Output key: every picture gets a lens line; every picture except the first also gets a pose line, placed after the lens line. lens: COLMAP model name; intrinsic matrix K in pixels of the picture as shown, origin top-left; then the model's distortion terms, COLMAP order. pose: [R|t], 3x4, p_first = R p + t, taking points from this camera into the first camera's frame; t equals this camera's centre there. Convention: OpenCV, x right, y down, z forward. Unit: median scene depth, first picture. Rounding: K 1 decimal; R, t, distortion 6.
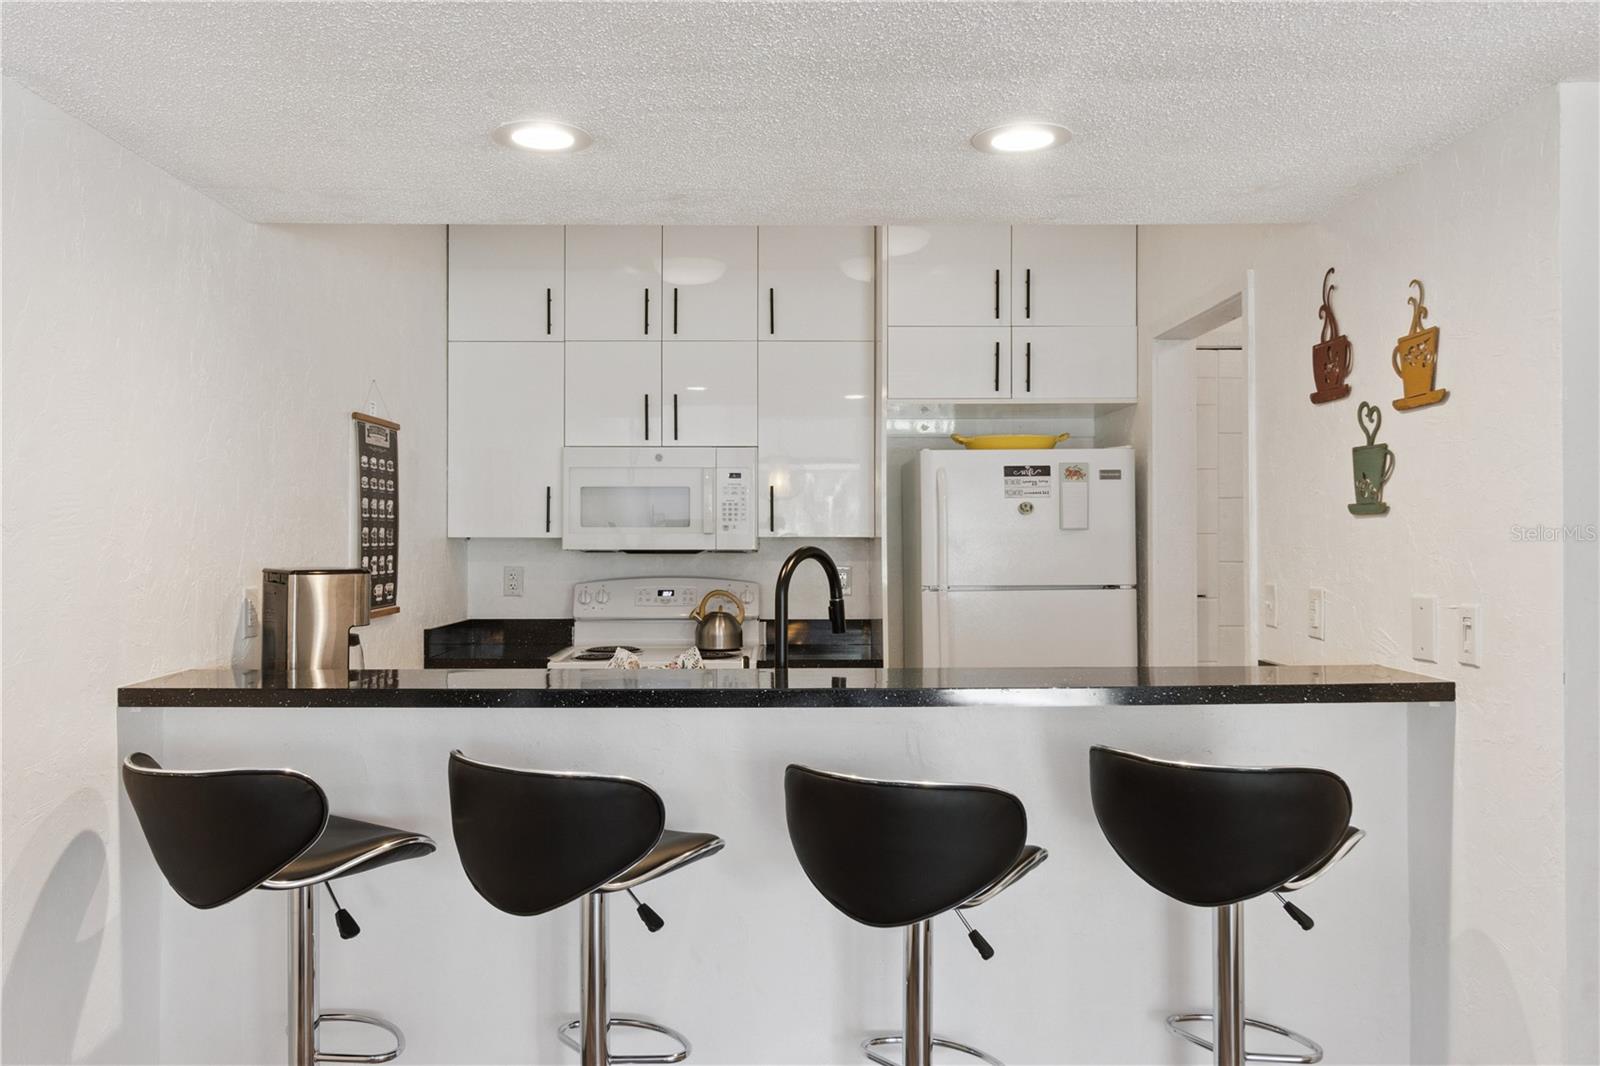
lens RADIAL K [[1240.1, 0, 770.6], [0, 1240.1, 523.6], [0, 0, 1]] dist [-0.000555, -0.001807]
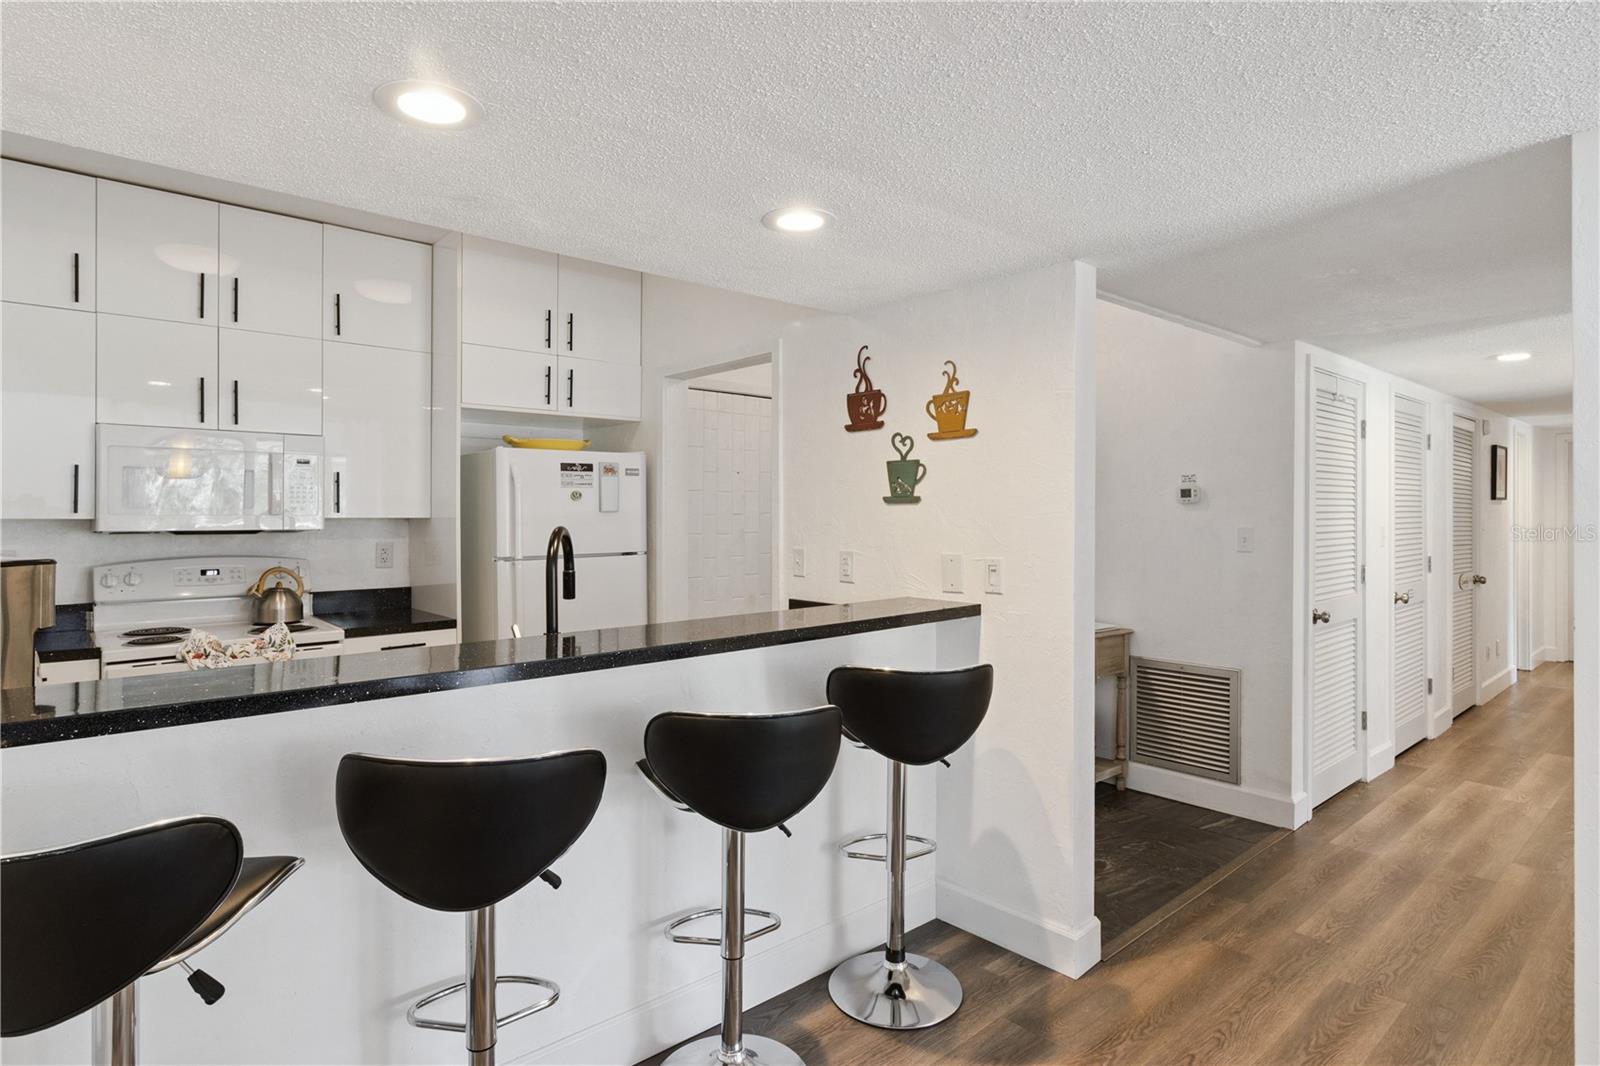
lens RADIAL K [[859.9, 0, 796.5], [0, 859.9, 521.0], [0, 0, 1]] dist [-0.002864, 0.000620]
pose [[0.746344, -0.004390, 0.665546, -0.225658], [-0.006254, 0.999888, 0.013610, 0.000603], [-0.665531, -0.014320, 0.746233, 0.164580]]
